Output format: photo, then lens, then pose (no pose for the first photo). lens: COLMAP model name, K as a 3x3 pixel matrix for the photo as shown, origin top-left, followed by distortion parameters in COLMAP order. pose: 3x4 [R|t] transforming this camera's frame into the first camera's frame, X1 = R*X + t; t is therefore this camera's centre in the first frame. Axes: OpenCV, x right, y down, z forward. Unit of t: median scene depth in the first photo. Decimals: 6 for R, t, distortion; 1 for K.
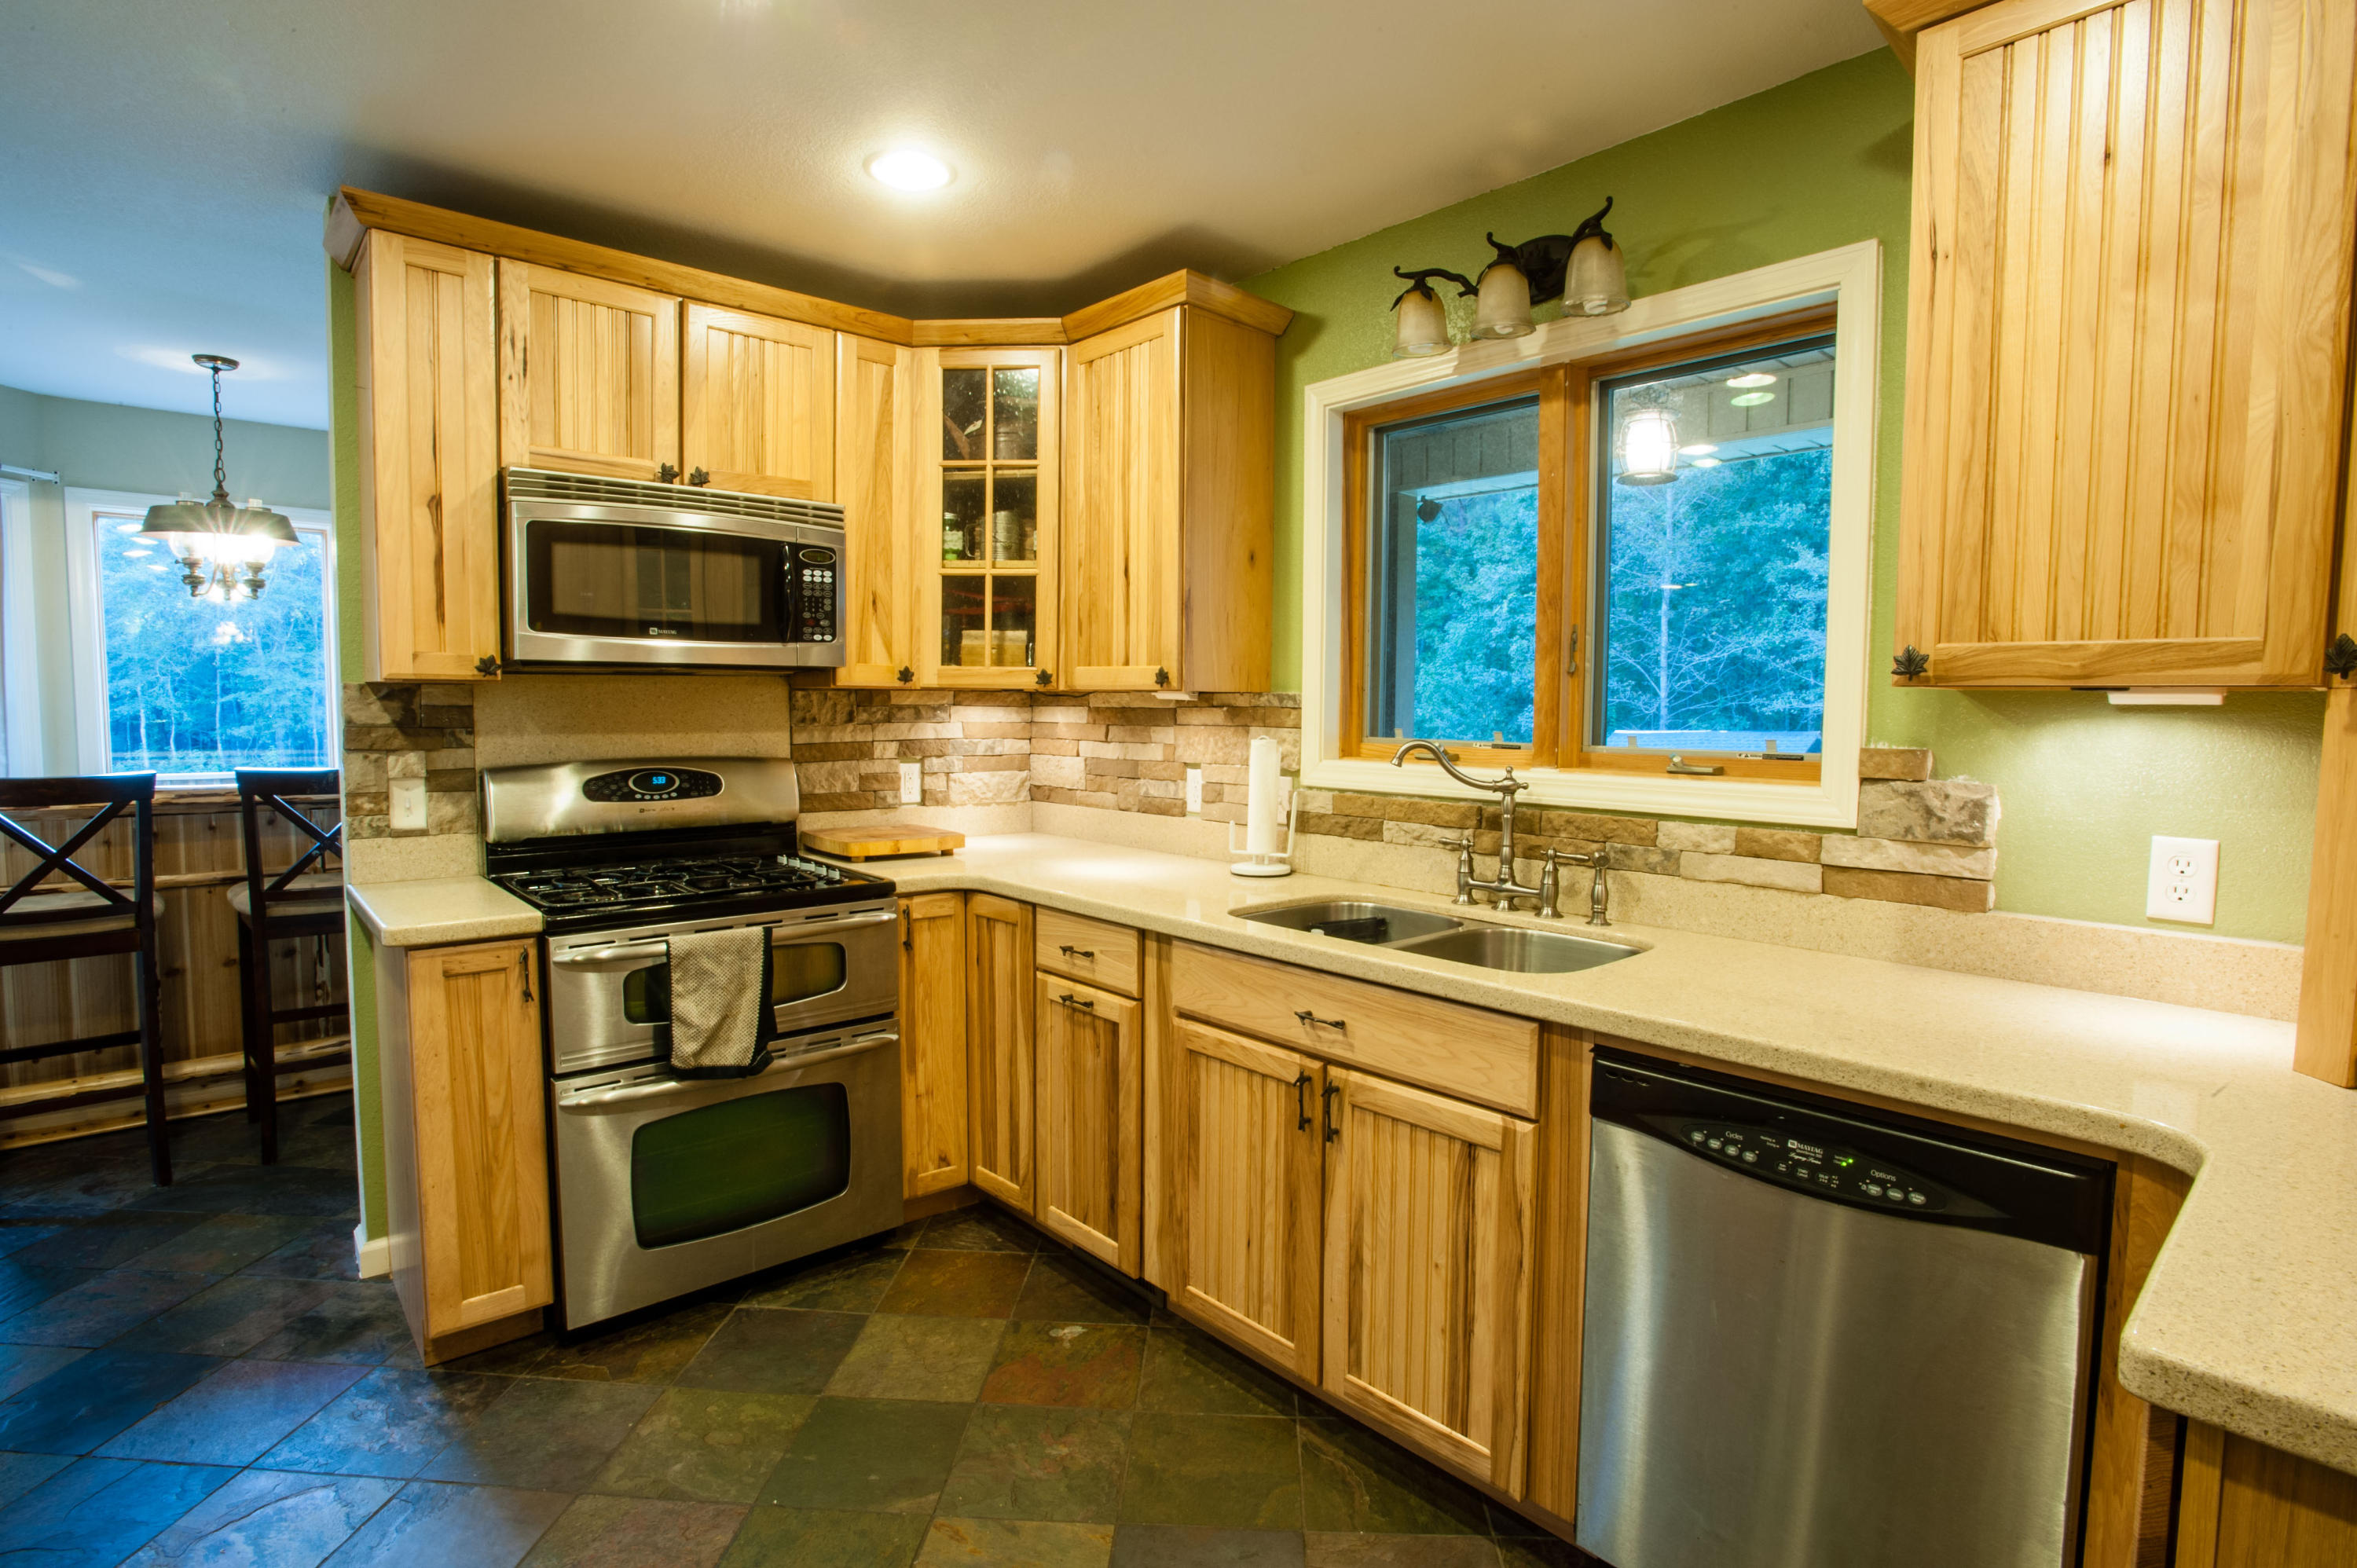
lens RADIAL K [[1151.0, 0, 1175.2], [0, 1151.0, 781.0], [0, 0, 1]] dist [-0.062651, 0.024525]
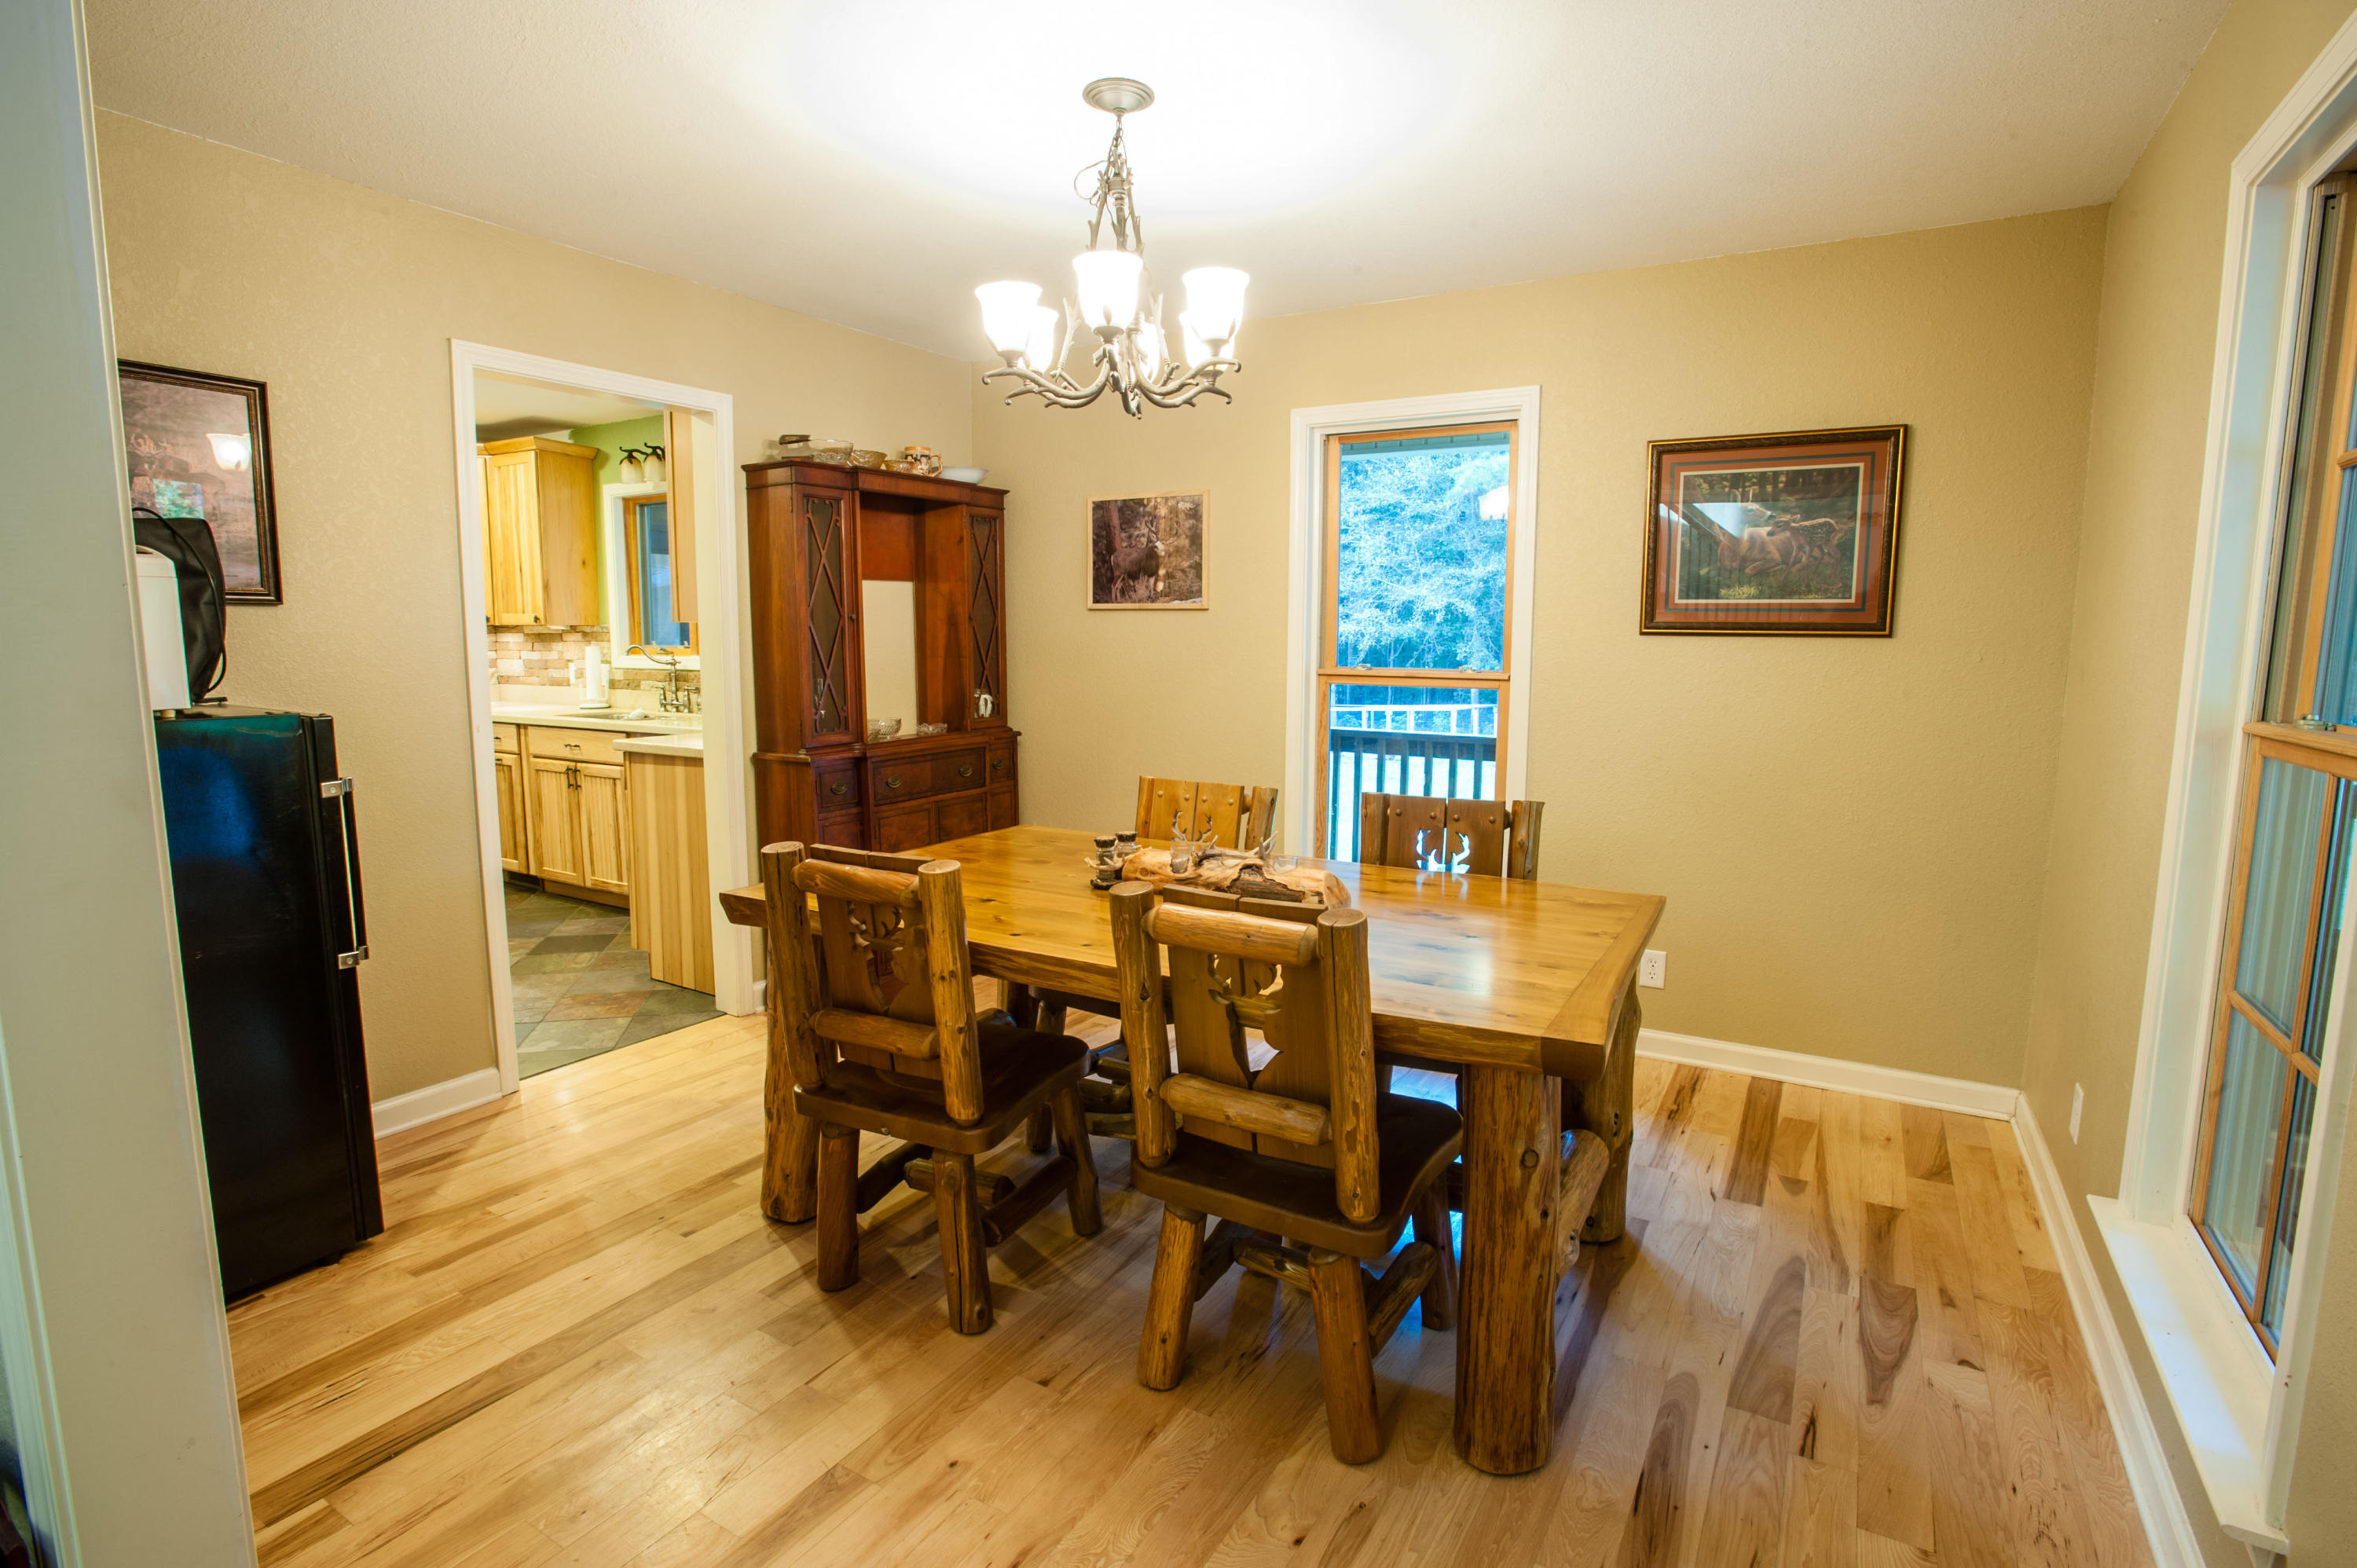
lens RADIAL K [[1151.0, 0, 1178.7], [0, 1151.0, 792.0], [0, 0, 1]] dist [-0.062651, 0.024525]
pose [[0.953746, -0.039747, 0.297973, 0.550224], [0.018907, 0.997189, 0.072500, 0.117645], [-0.300017, -0.063513, 0.951817, -1.587717]]
